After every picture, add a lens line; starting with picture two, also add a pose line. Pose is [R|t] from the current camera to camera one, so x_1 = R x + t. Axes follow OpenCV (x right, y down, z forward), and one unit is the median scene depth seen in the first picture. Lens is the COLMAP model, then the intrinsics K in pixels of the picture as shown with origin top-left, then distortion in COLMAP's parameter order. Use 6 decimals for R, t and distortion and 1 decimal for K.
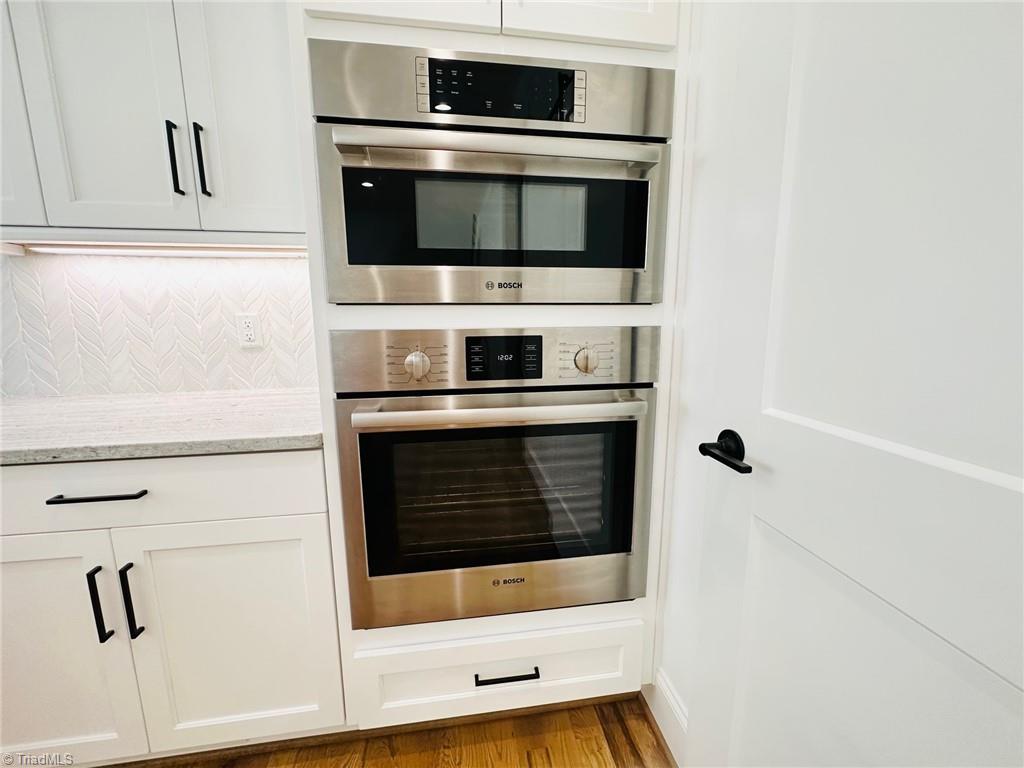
lens RADIAL K [[409.0, 0, 515.3], [0, 409.0, 388.8], [0, 0, 1]] dist [-0.003092, 0.000195]
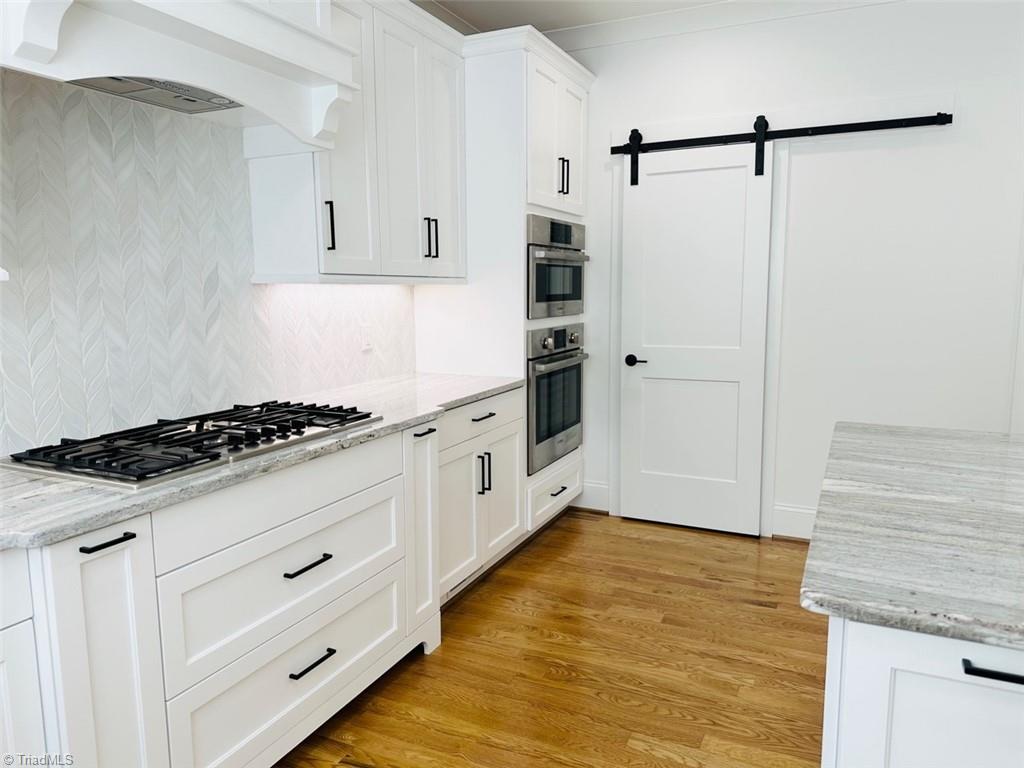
lens RADIAL K [[716.7, 0, 513.4], [0, 716.7, 383.1], [0, 0, 1]] dist [0.041657, -0.058619]
pose [[0.563063, -0.117700, 0.817989, -3.497454], [0.145761, 0.988433, 0.041890, -0.035091], [-0.813458, 0.095644, 0.573706, -1.093187]]
